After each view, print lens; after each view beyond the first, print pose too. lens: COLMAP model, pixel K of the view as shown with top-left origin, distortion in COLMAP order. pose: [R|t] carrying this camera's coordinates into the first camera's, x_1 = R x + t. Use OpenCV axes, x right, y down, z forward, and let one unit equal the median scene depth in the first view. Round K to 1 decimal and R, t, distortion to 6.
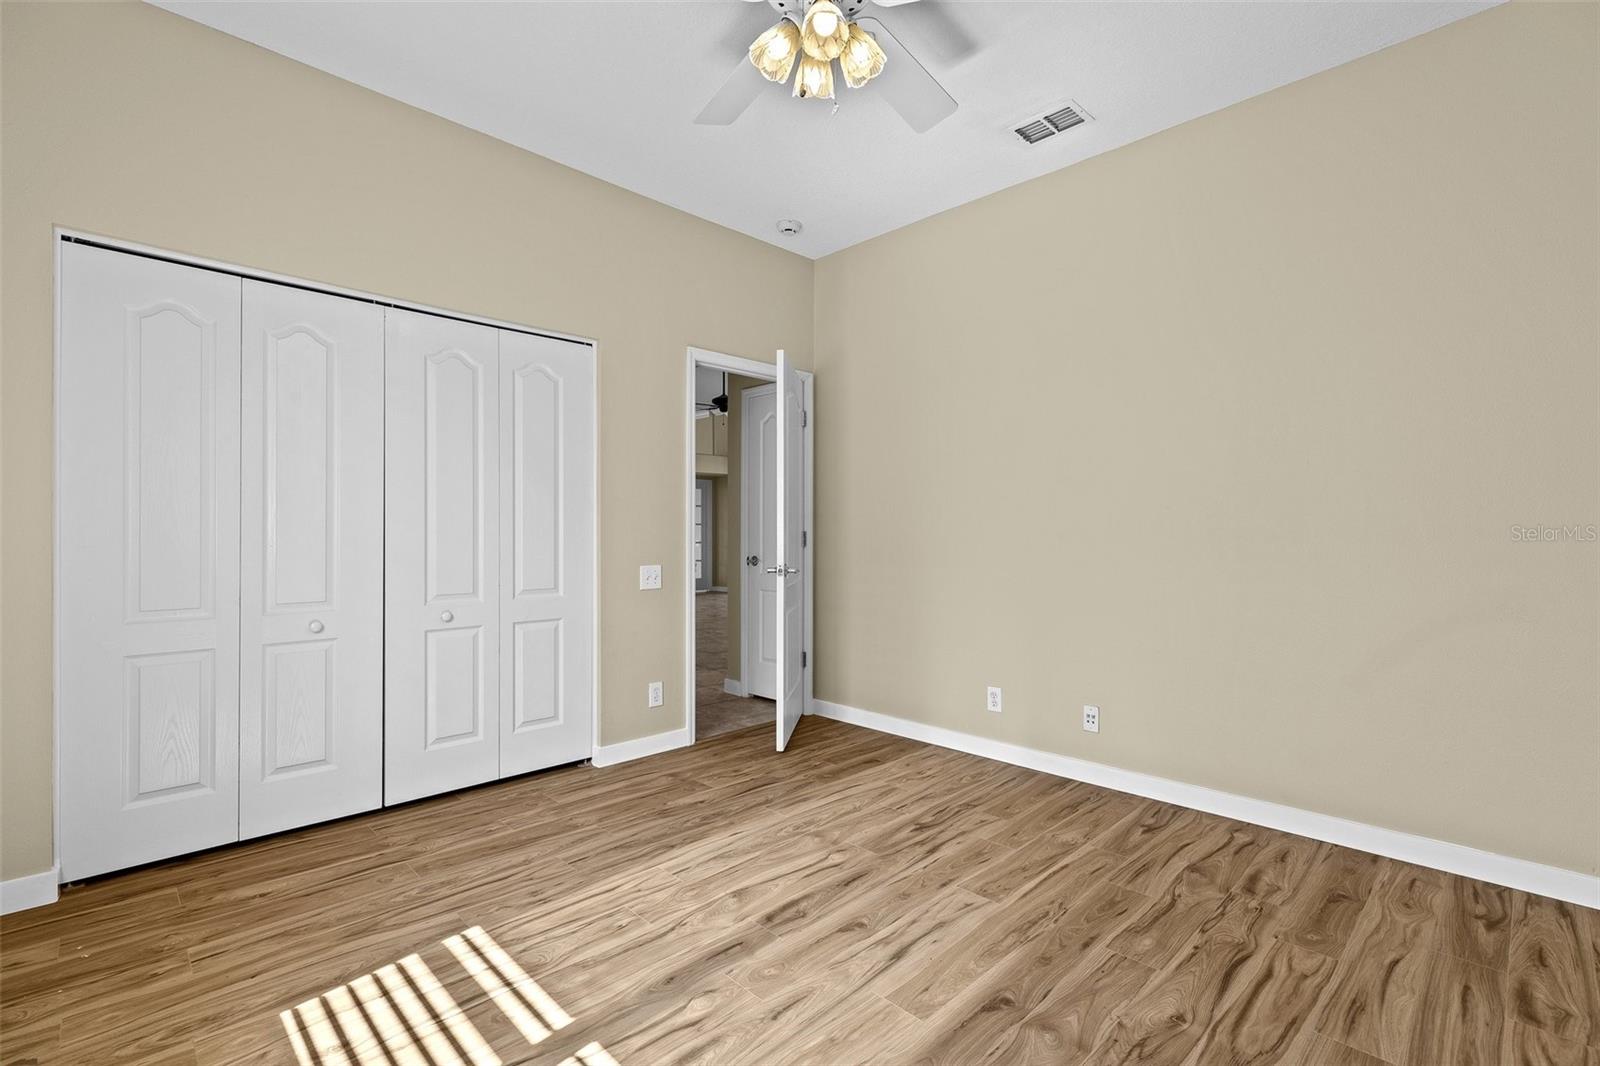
lens RADIAL K [[721.7, 0, 797.1], [0, 721.7, 529.1], [0, 0, 1]] dist [0.002980, 0.000753]
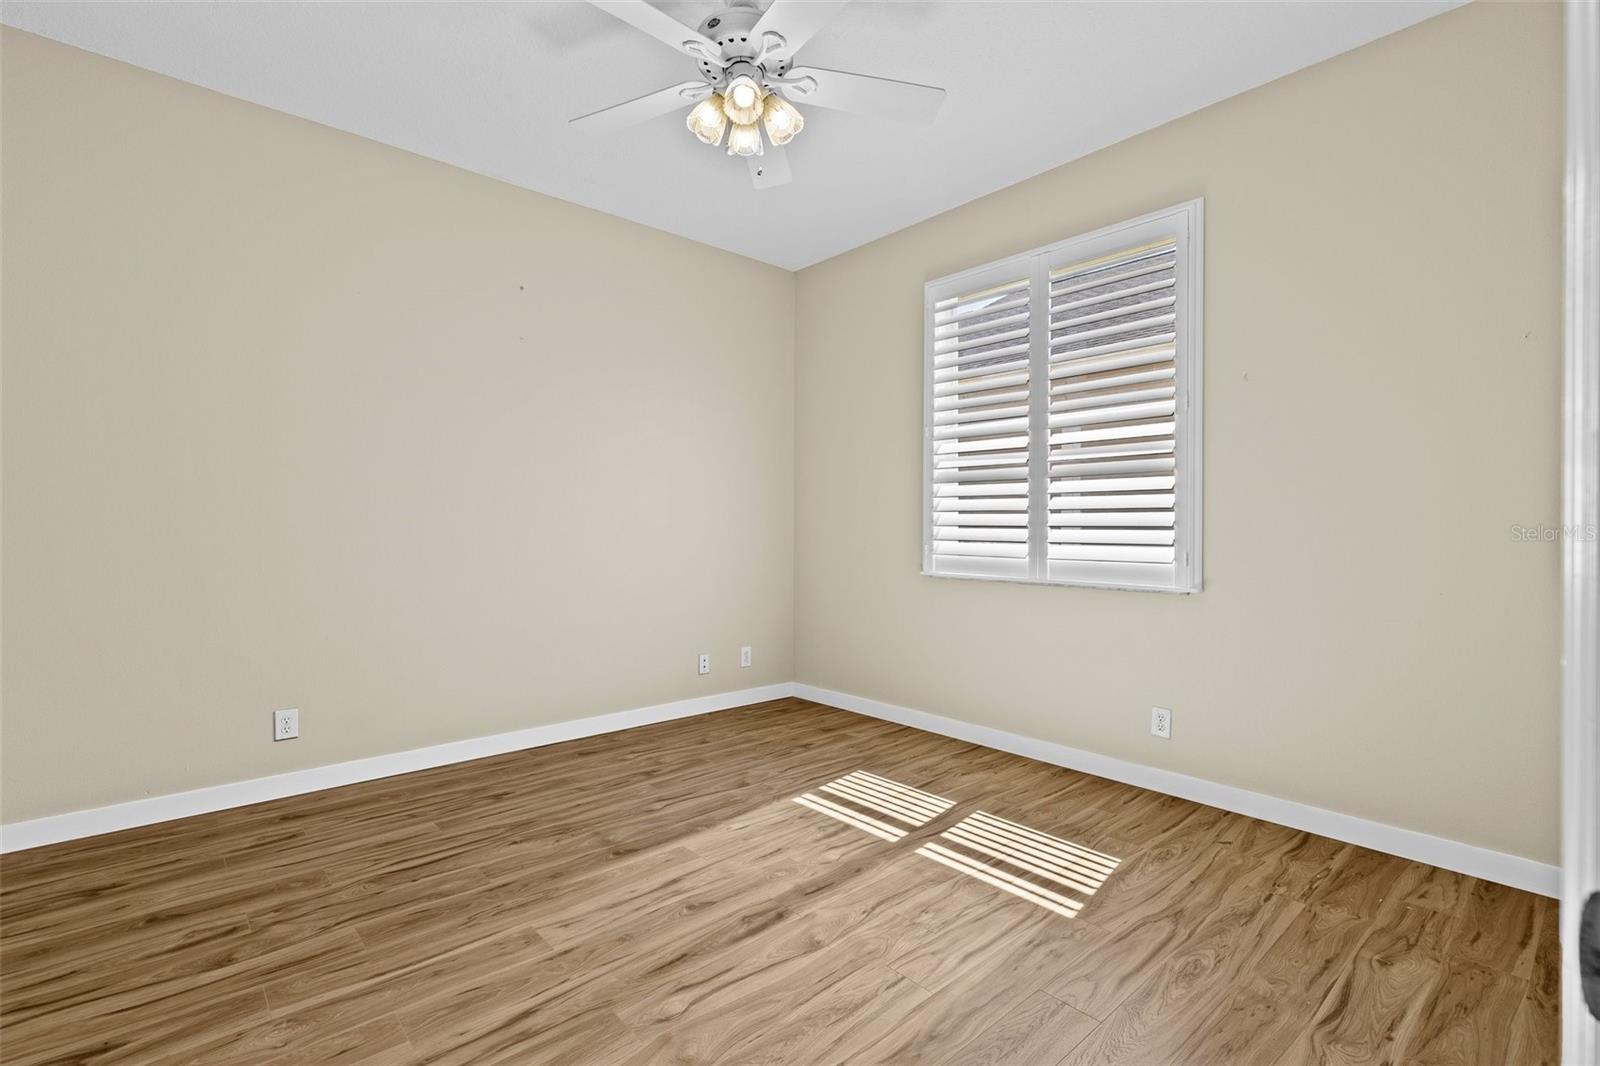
lens RADIAL K [[721.7, 0, 797.1], [0, 721.7, 529.1], [0, 0, 1]] dist [0.002980, 0.000753]
pose [[-0.999065, -0.005451, 0.042884, -0.104399], [-0.005417, 0.999985, 0.000908, 0.008990], [-0.042888, 0.000675, -0.999080, 2.044465]]
